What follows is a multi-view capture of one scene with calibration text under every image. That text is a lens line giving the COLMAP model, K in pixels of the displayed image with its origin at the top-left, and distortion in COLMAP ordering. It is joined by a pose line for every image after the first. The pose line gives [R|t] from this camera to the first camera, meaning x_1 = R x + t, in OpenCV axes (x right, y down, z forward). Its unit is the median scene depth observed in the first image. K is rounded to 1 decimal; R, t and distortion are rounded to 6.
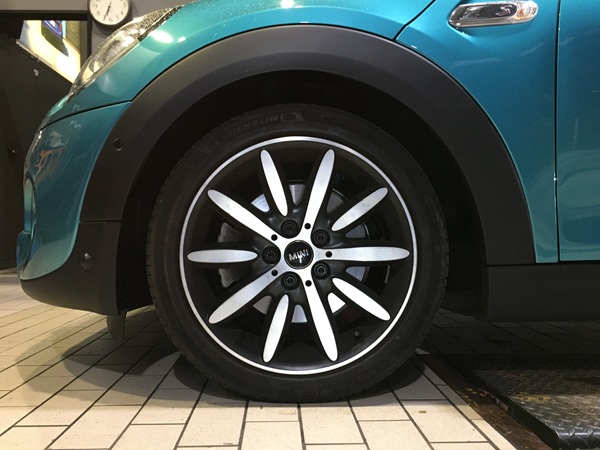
lens RADIAL K [[523.2, 0, 300.0], [0, 523.2, 225.0], [0, 0, 1]] dist [0.025484, -0.002349]
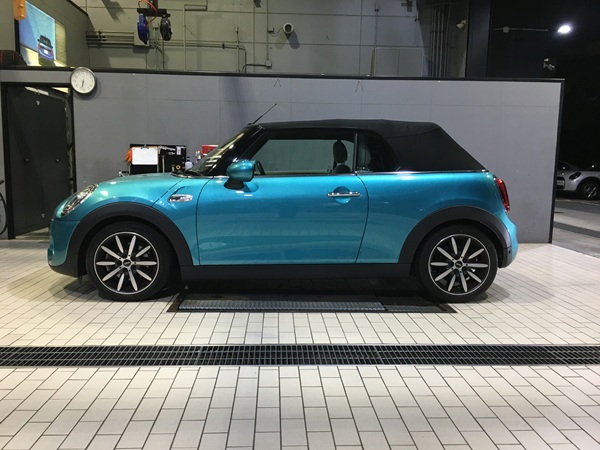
lens RADIAL K [[510.5, 0, 300.0], [0, 510.5, 225.0], [0, 0, 1]] dist [0.044031, -0.001426]
pose [[0.999739, 0.017597, 0.014549, 1.180821], [-0.019307, 0.991685, 0.127230, -0.706272], [-0.012190, -0.127478, 0.991766, -2.629074]]
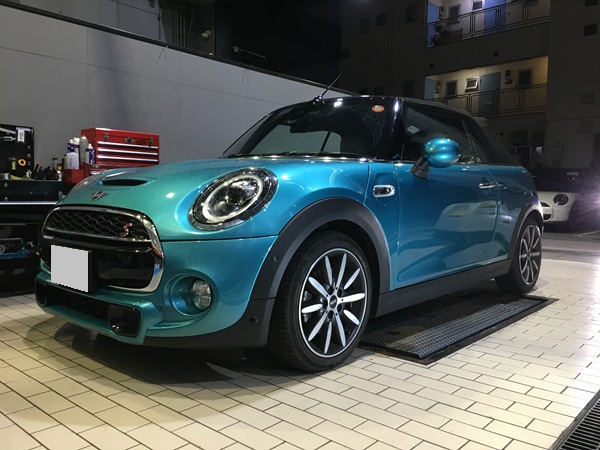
lens RADIAL K [[510.5, 0, 300.0], [0, 510.5, 225.0], [0, 0, 1]] dist [0.044031, -0.001426]
pose [[0.688255, -0.032199, 0.724753, -1.642710], [-0.019799, 0.997809, 0.063133, -0.397582], [-0.725198, -0.057801, 0.686110, -0.345330]]
